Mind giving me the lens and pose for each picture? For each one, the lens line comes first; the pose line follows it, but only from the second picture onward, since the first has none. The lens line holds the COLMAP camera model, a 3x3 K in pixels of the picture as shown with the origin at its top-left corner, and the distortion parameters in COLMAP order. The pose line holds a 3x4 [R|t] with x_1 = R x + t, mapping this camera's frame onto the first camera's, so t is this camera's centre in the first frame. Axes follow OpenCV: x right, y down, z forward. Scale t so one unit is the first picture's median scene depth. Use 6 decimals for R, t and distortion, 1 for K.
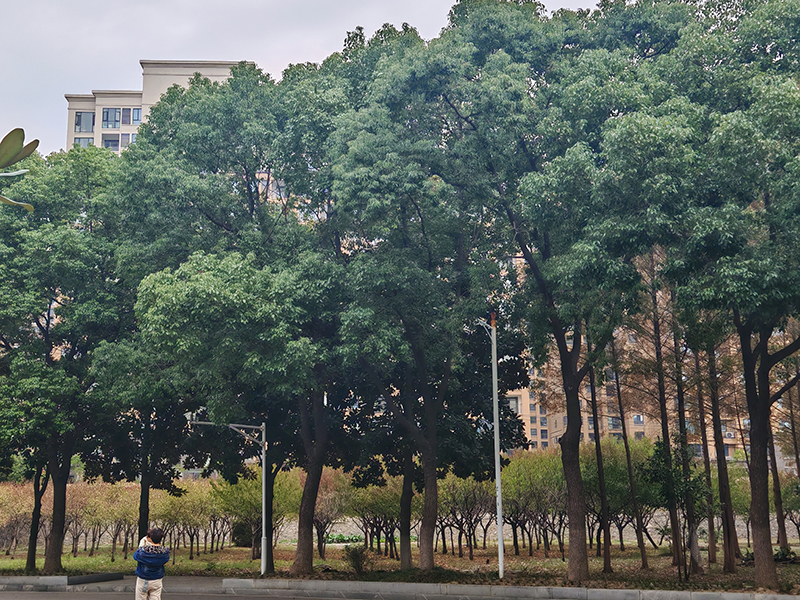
lens RADIAL K [[1051.8, 0, 400.0], [0, 1051.8, 300.0], [0, 0, 1]] dist [0.074284, 0.006763]
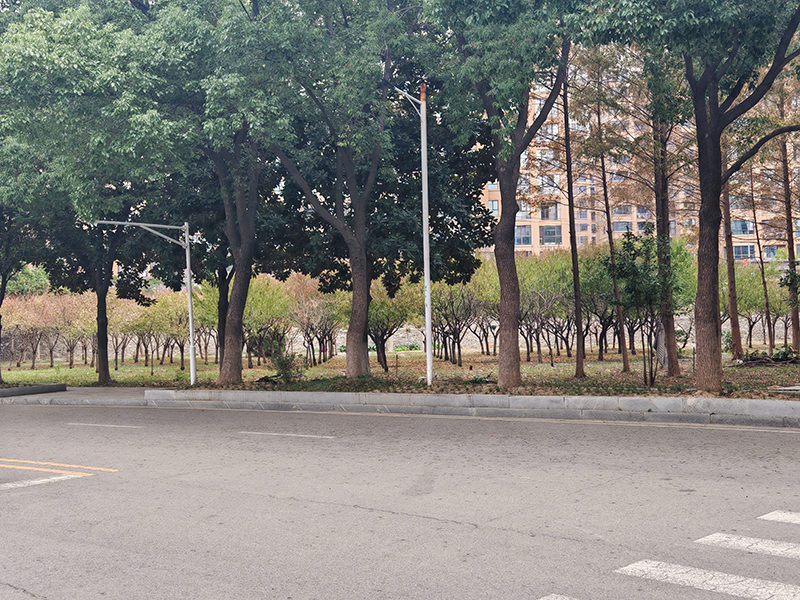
lens RADIAL K [[1051.8, 0, 400.0], [0, 1051.8, 300.0], [0, 0, 1]] dist [0.074284, 0.006763]
pose [[0.997538, -0.018434, -0.067668, 0.125091], [0.029983, 0.984314, 0.173856, 0.034842], [0.063401, -0.175457, 0.982443, 0.132437]]
